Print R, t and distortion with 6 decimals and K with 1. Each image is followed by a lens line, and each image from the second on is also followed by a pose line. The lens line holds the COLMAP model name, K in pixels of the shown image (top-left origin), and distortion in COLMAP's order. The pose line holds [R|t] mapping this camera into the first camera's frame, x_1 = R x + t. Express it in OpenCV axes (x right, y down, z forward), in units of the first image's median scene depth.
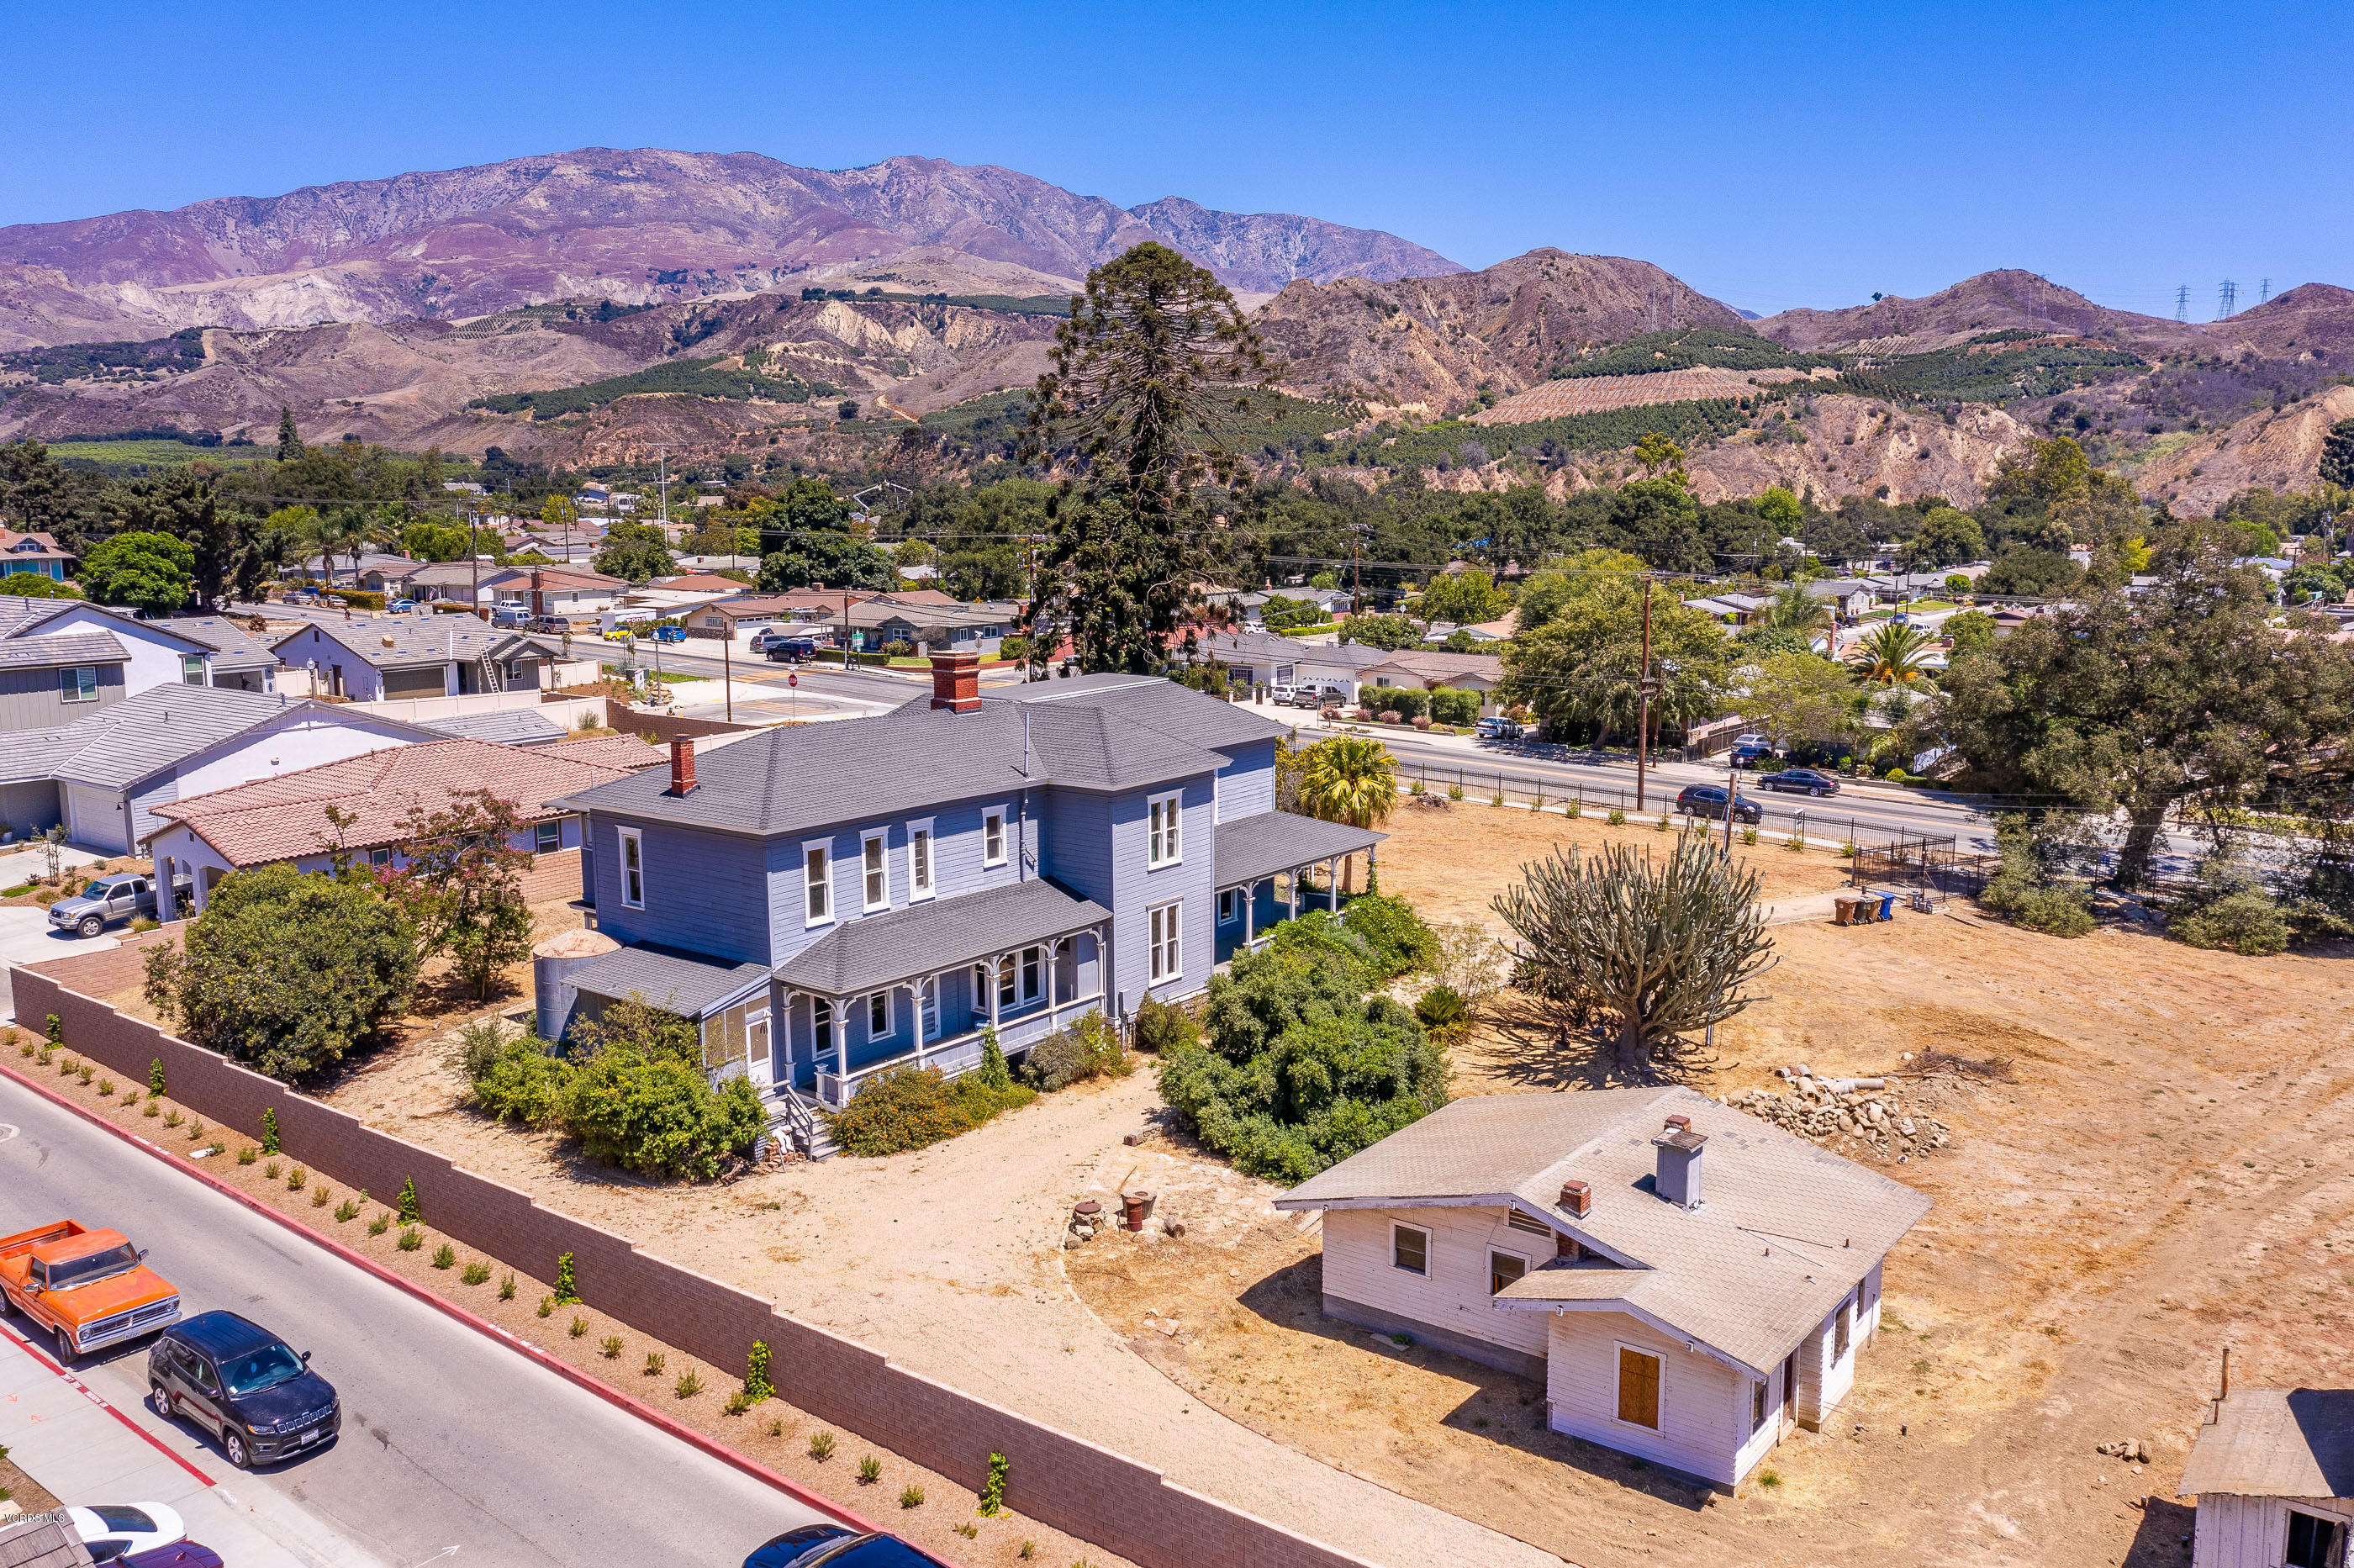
lens RADIAL K [[1872.1, 0, 1168.7], [0, 1872.1, 789.2], [0, 0, 1]] dist [-0.004097, 0.009561]
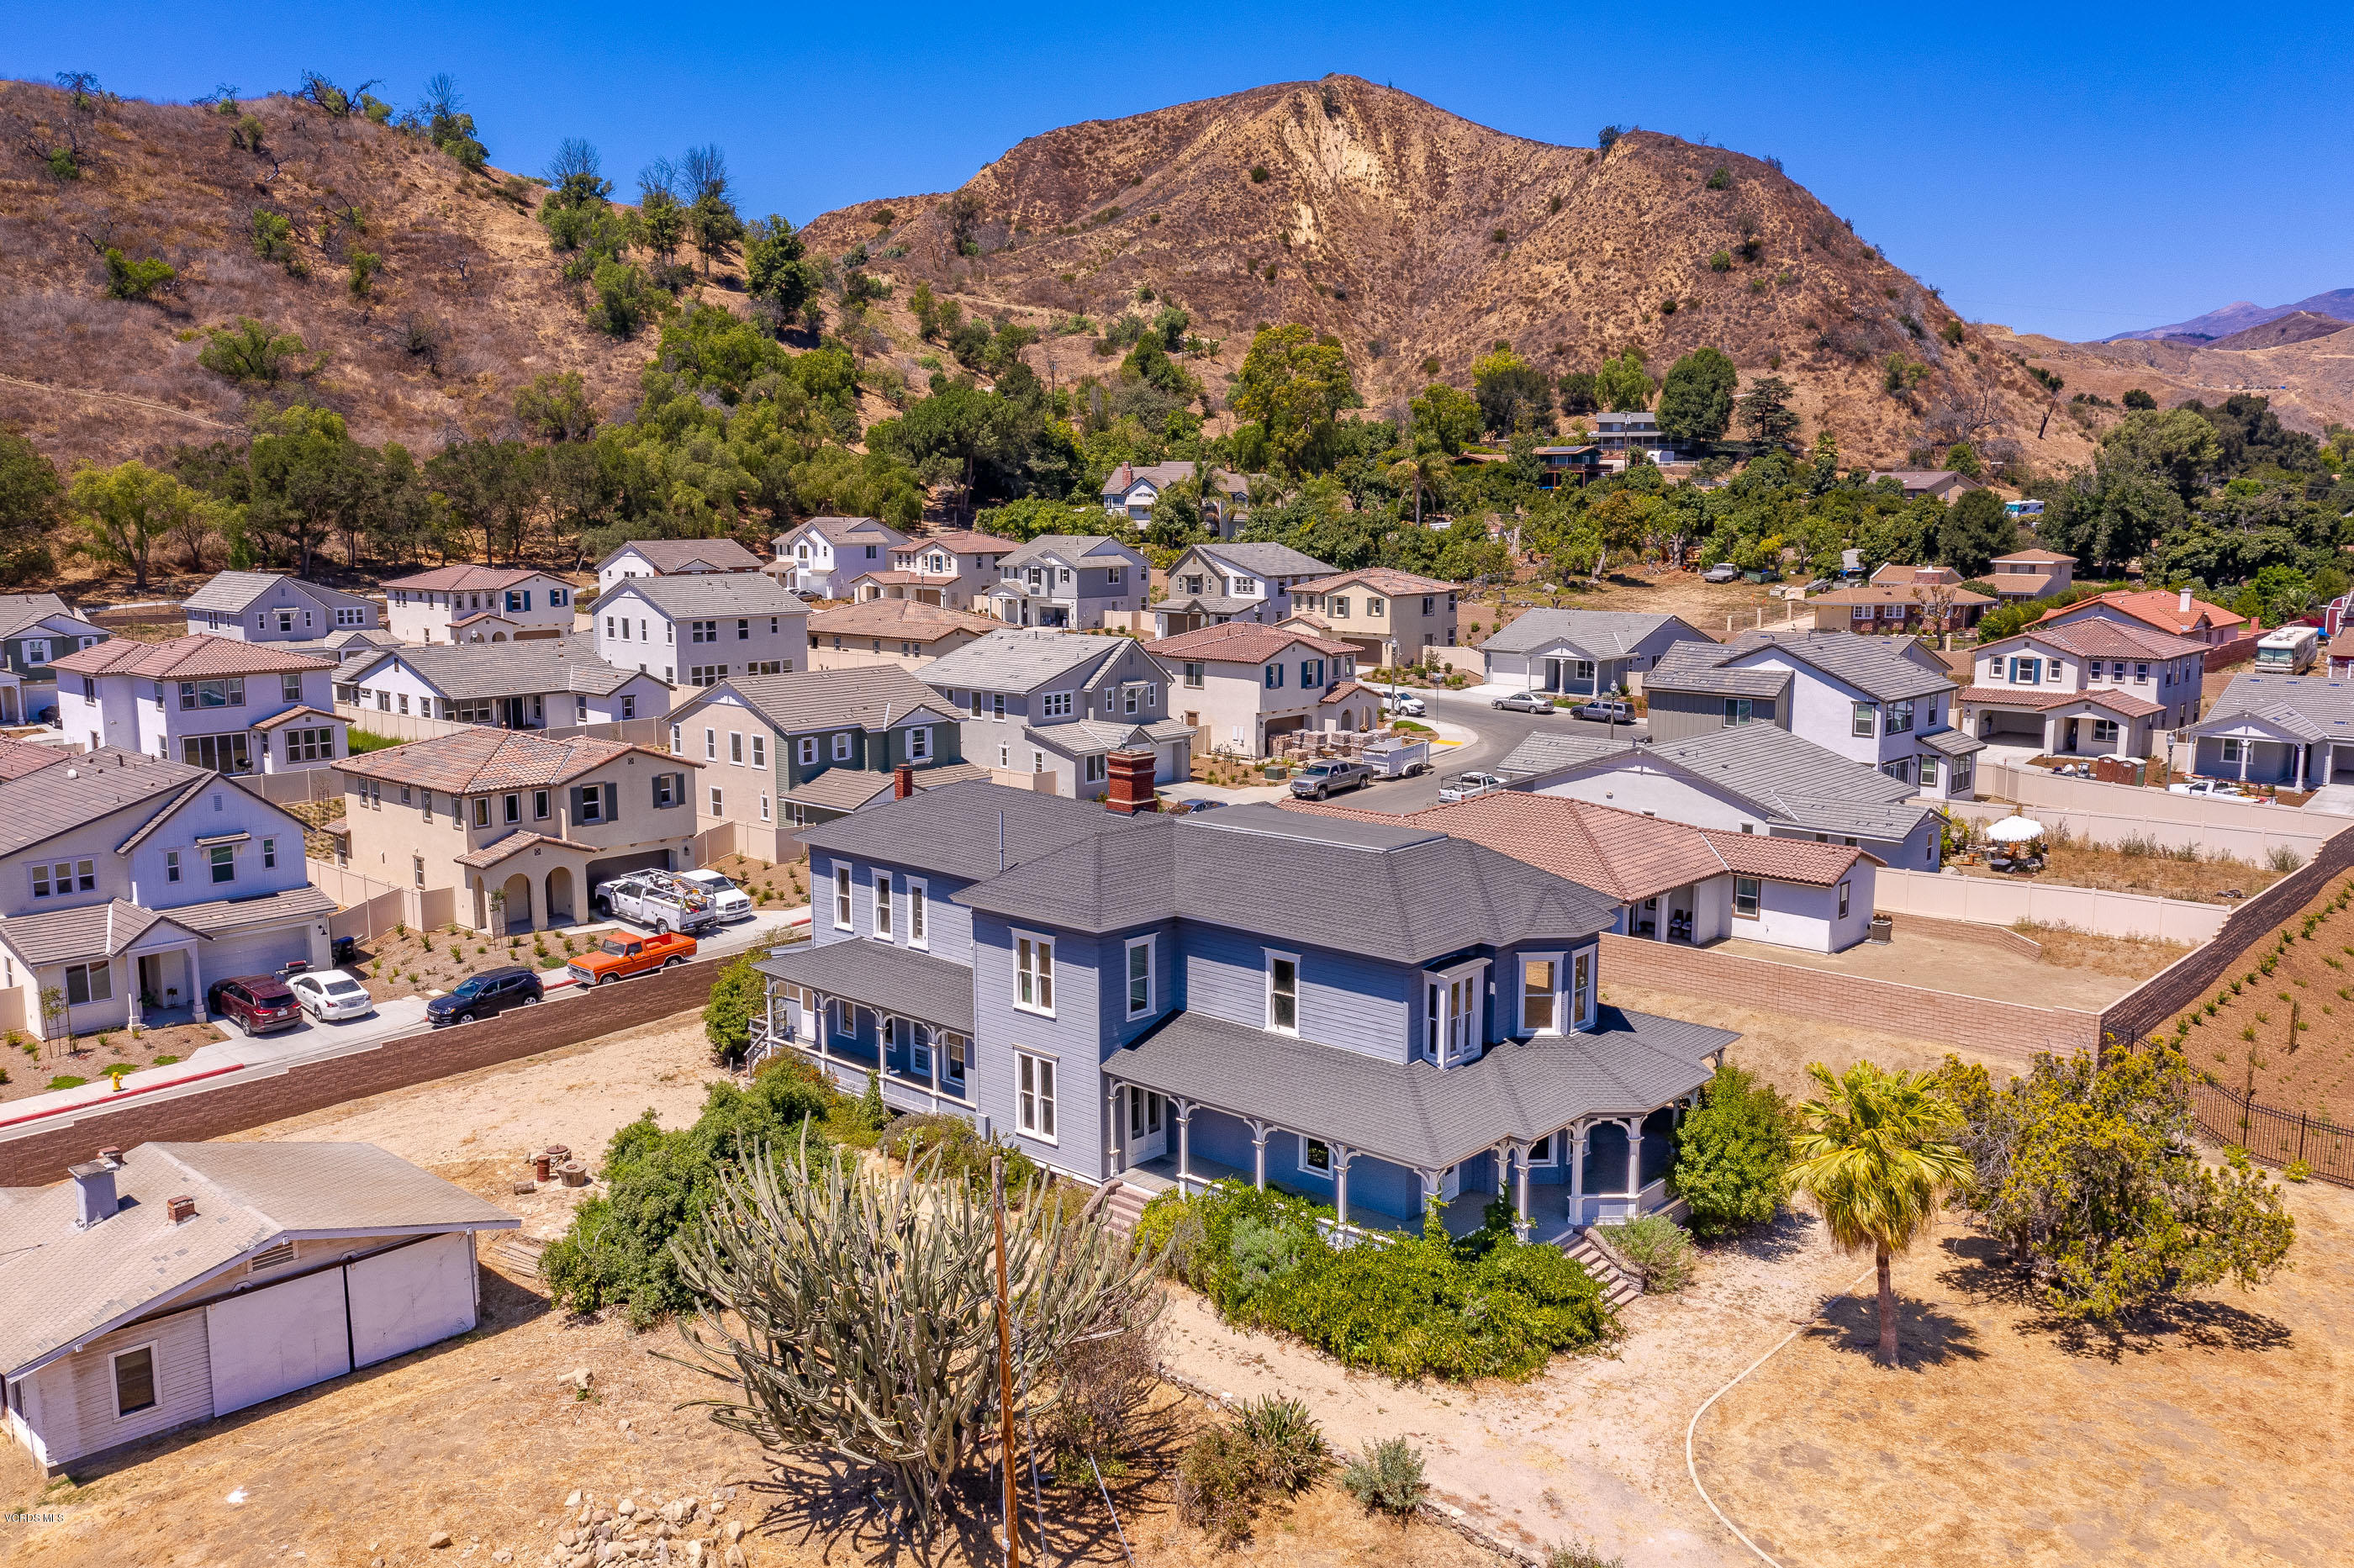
lens RADIAL K [[1870.3, 0, 1165.6], [0, 1870.3, 785.7], [0, 0, 1]] dist [-0.006664, 0.012485]
pose [[-0.089527, 0.159504, -0.983129, 0.366071], [-0.156737, 0.972538, 0.172058, -0.097898], [0.983574, 0.169497, -0.062068, 0.465471]]
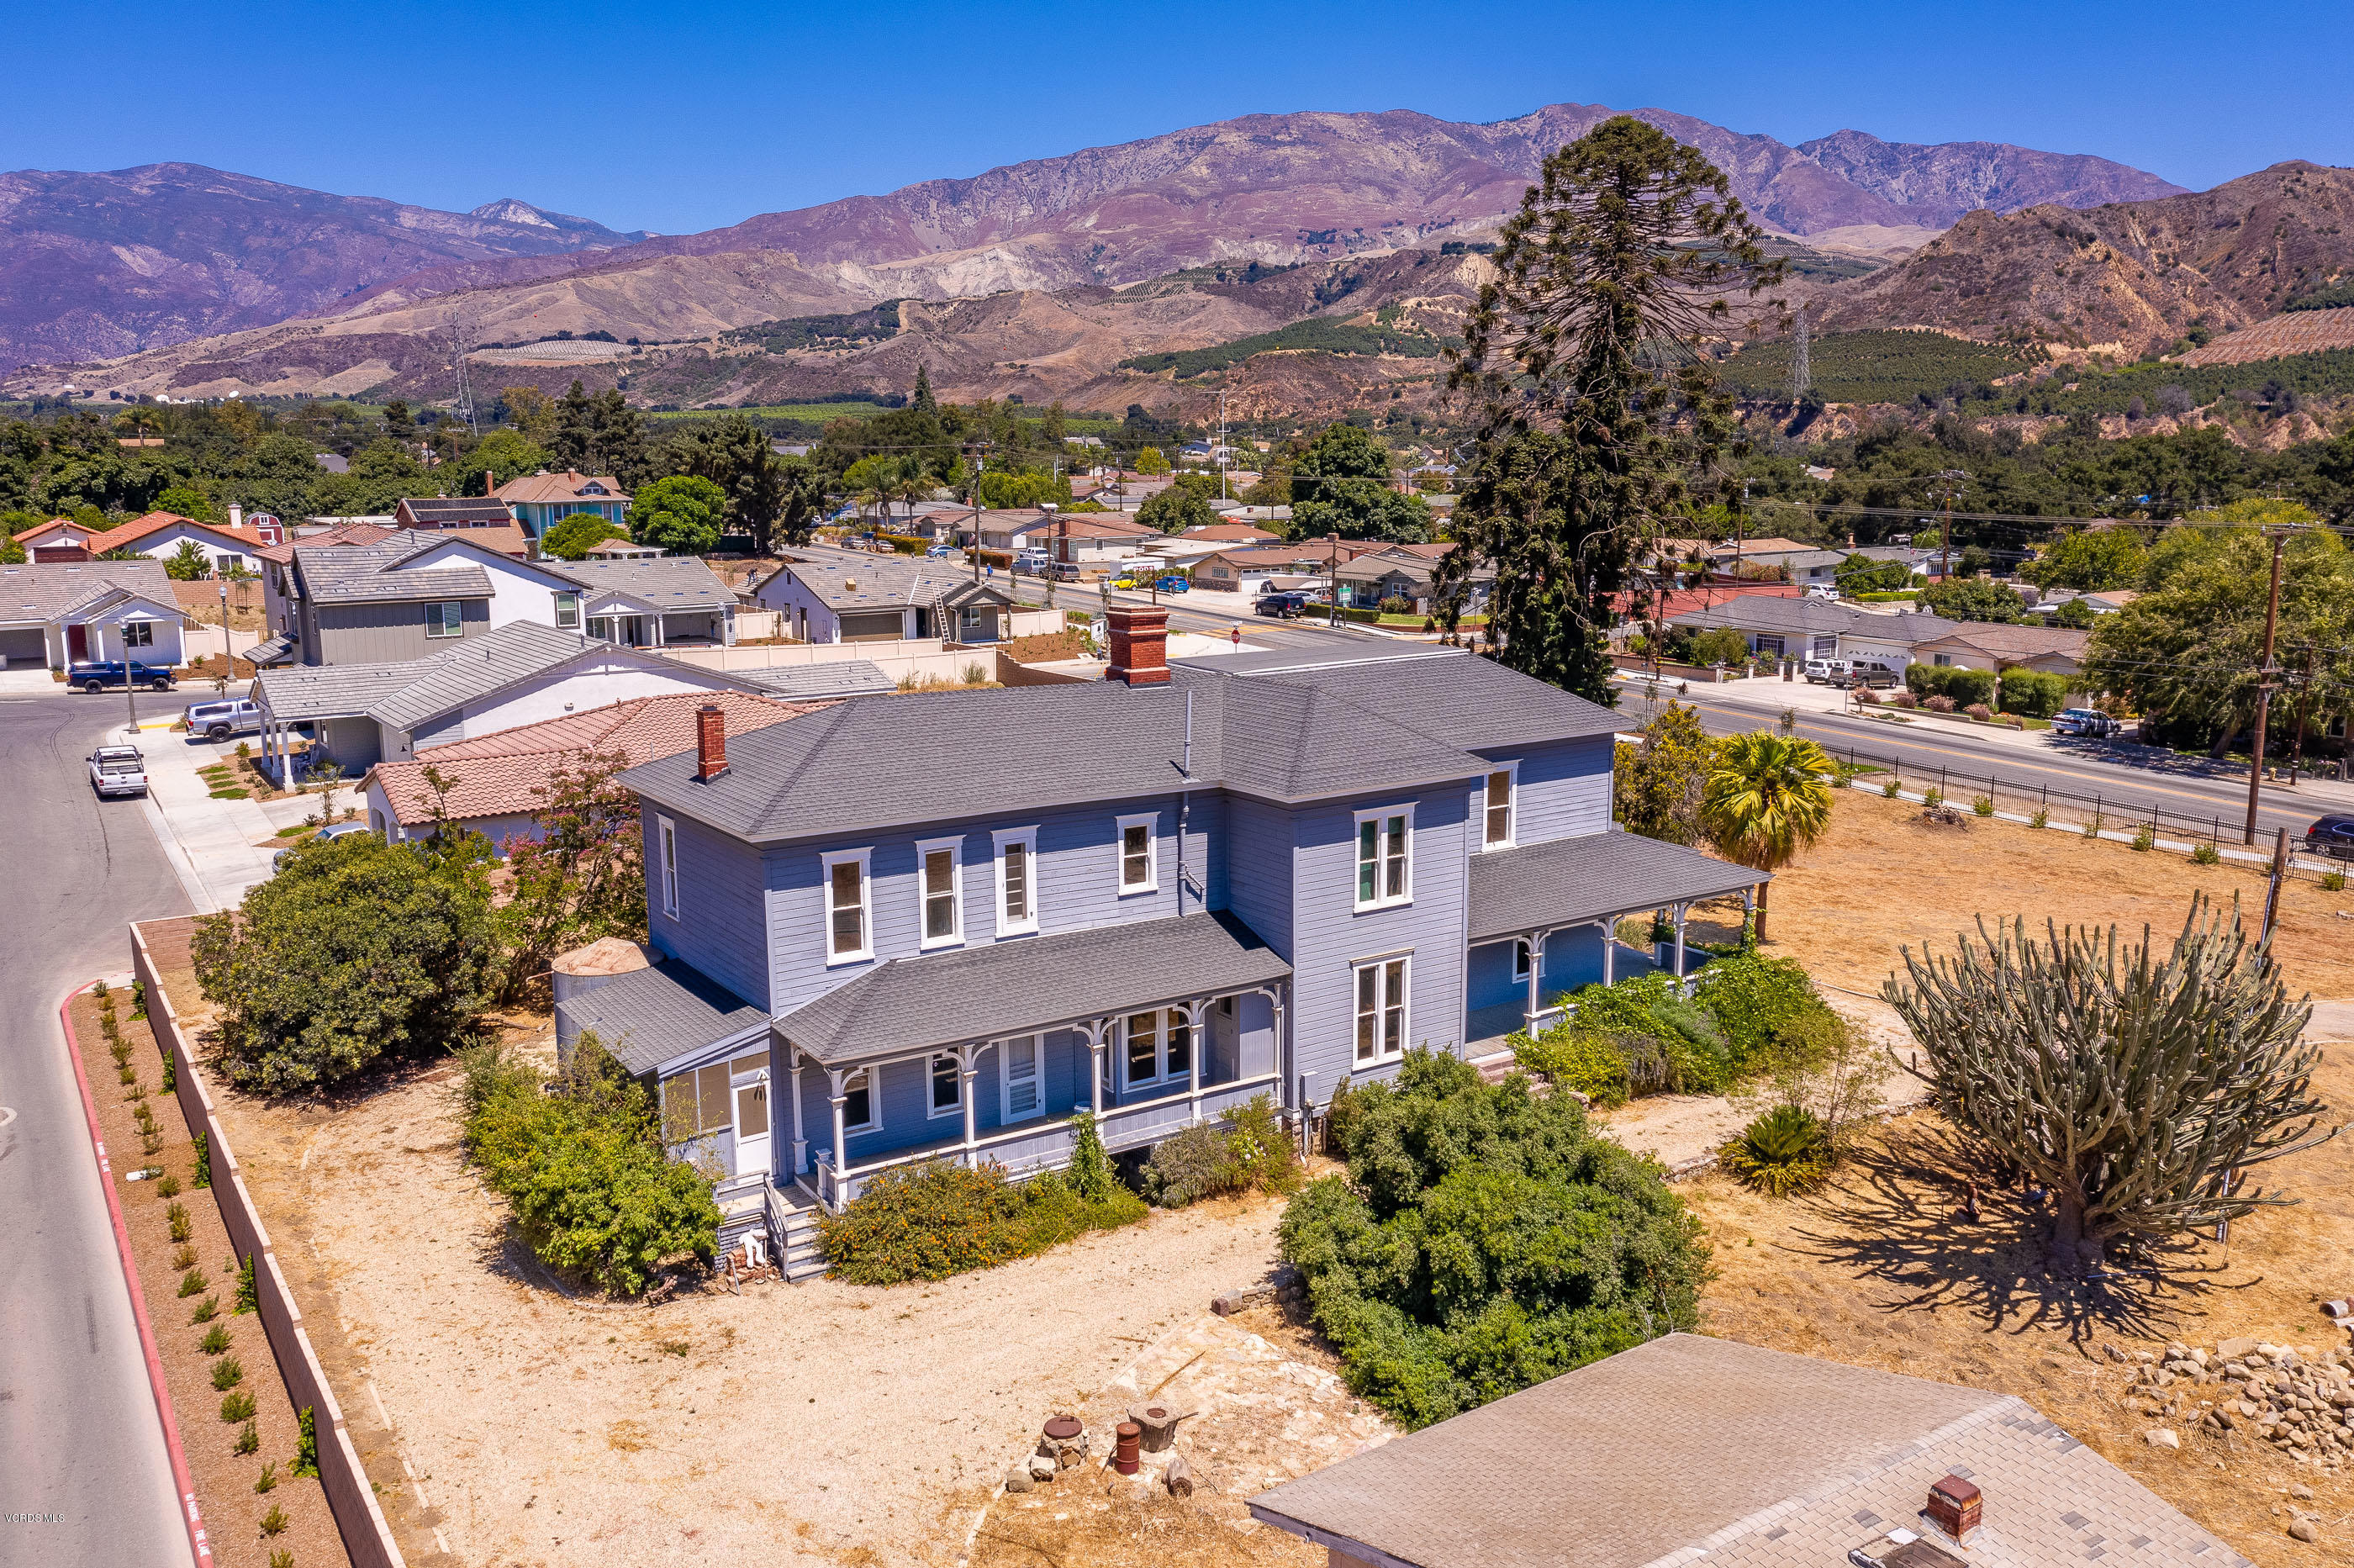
lens RADIAL K [[1872.1, 0, 1168.7], [0, 1872.1, 789.2], [0, 0, 1]] dist [-0.004097, 0.009561]
pose [[0.945318, 0.055478, -0.321398, 0.063934], [-0.048174, 0.998369, 0.030642, -0.009808], [0.322574, -0.013484, 0.946448, 0.119550]]
